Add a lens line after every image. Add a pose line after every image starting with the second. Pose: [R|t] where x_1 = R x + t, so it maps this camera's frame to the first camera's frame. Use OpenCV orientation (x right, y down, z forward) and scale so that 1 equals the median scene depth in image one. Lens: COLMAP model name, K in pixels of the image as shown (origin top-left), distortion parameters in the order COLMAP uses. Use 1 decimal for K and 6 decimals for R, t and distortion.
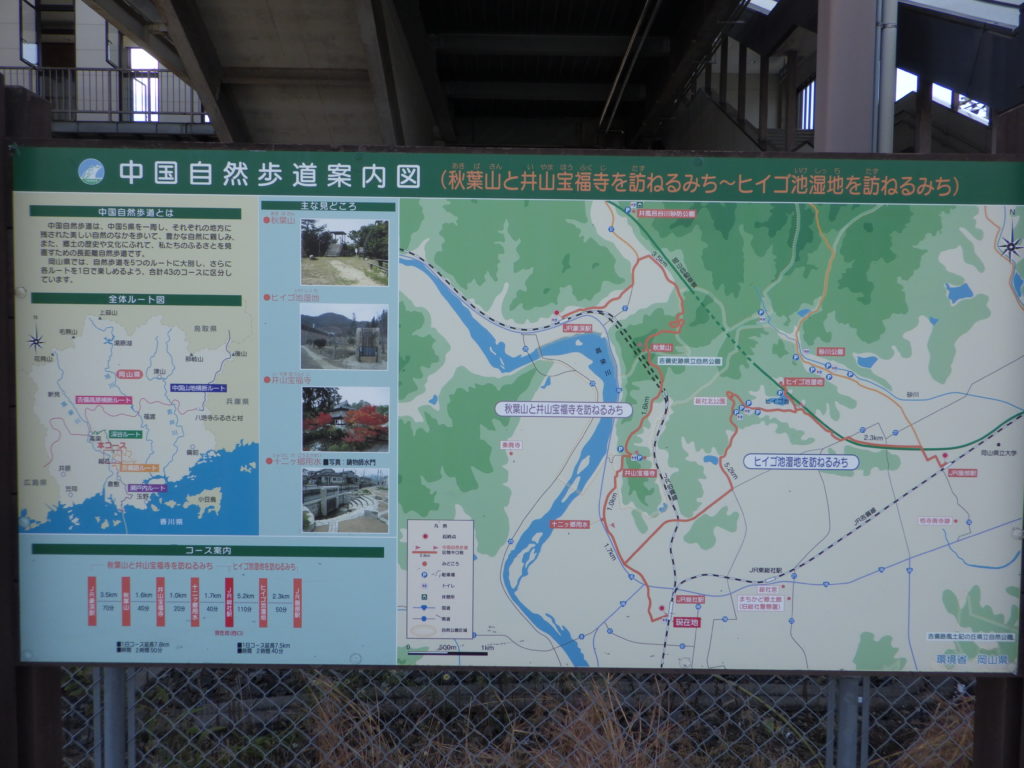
lens RADIAL K [[844.7, 0, 514.5], [0, 844.7, 384.7], [0, 0, 1]] dist [0.004075, 0.005087]
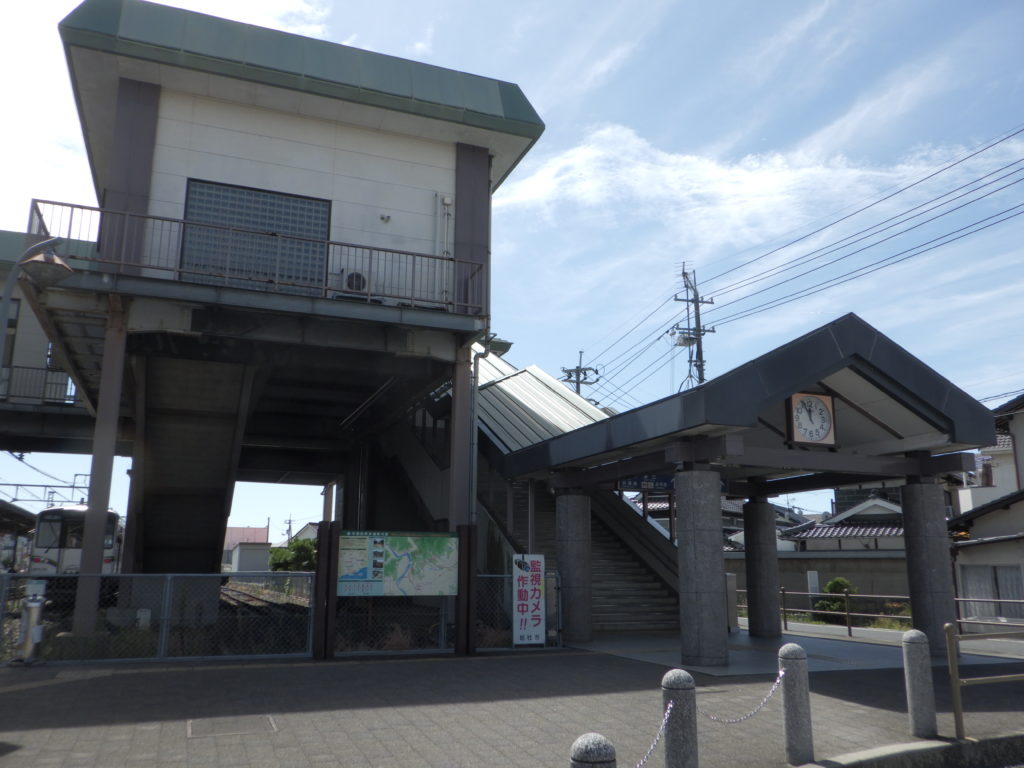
lens RADIAL K [[844.7, 0, 513.6], [0, 844.7, 385.1], [0, 0, 1]] dist [0.004075, 0.005087]
pose [[0.932054, 0.068449, 0.355794, -1.997478], [0.027450, 0.965830, -0.257719, 0.509420], [-0.361278, 0.249974, 0.898327, -7.216753]]
